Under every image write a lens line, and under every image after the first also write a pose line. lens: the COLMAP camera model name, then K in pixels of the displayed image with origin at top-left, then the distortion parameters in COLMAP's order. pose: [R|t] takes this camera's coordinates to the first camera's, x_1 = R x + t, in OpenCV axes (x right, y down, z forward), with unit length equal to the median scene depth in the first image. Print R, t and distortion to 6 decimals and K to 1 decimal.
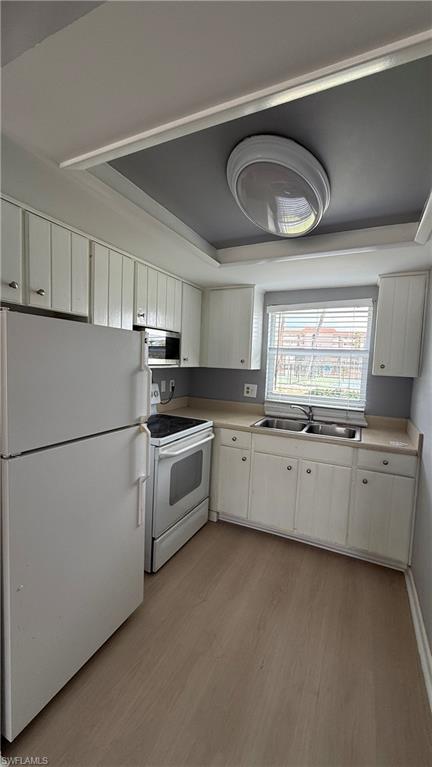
lens RADIAL K [[305.6, 0, 215.9], [0, 305.6, 382.2], [0, 0, 1]] dist [0.001518, 0.000508]
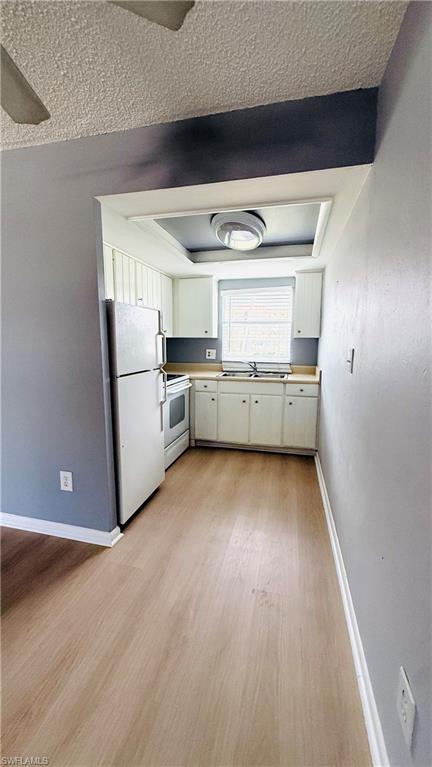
lens RADIAL K [[305.6, 0, 215.3], [0, 305.6, 381.5], [0, 0, 1]] dist [0.001518, 0.000508]
pose [[0.977588, -0.060796, 0.201557, -0.188465], [0.047445, 0.996388, 0.070429, 0.067921], [-0.205111, -0.059287, 0.976941, -0.419521]]
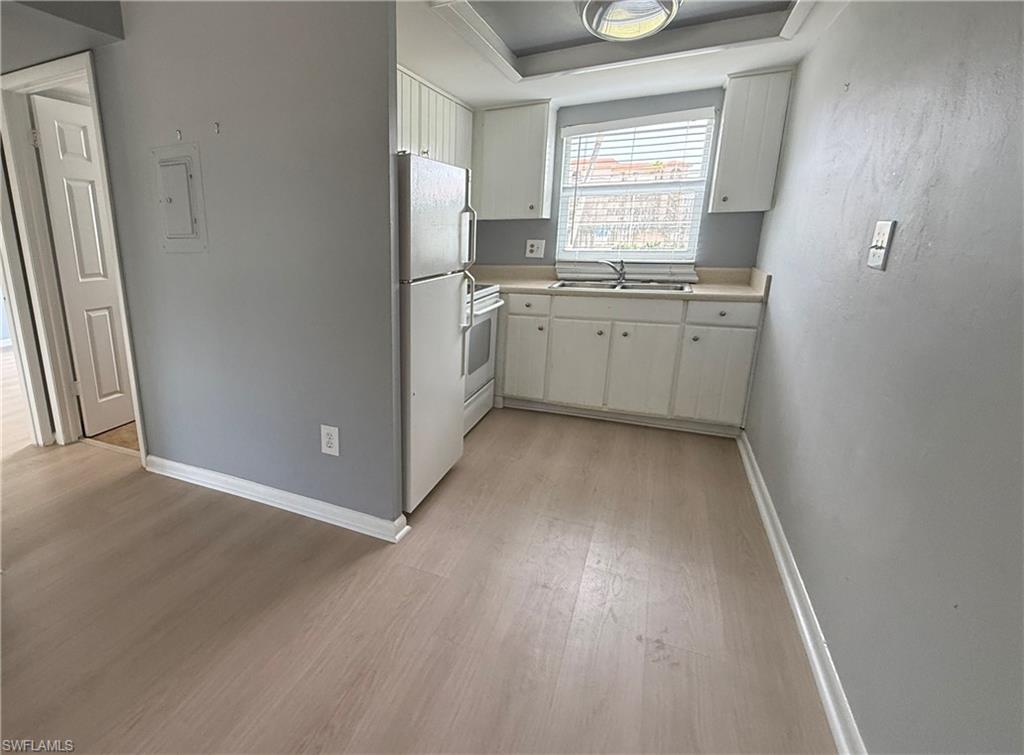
lens RADIAL K [[526.6, 0, 368.2], [0, 526.6, 367.3], [0, 0, 1]] dist [0.004450, 0.001001]
pose [[0.997000, -0.043176, -0.064247, -0.291345], [0.053904, 0.982923, 0.175947, 0.081761], [0.055553, -0.178882, 0.982301, -0.449019]]
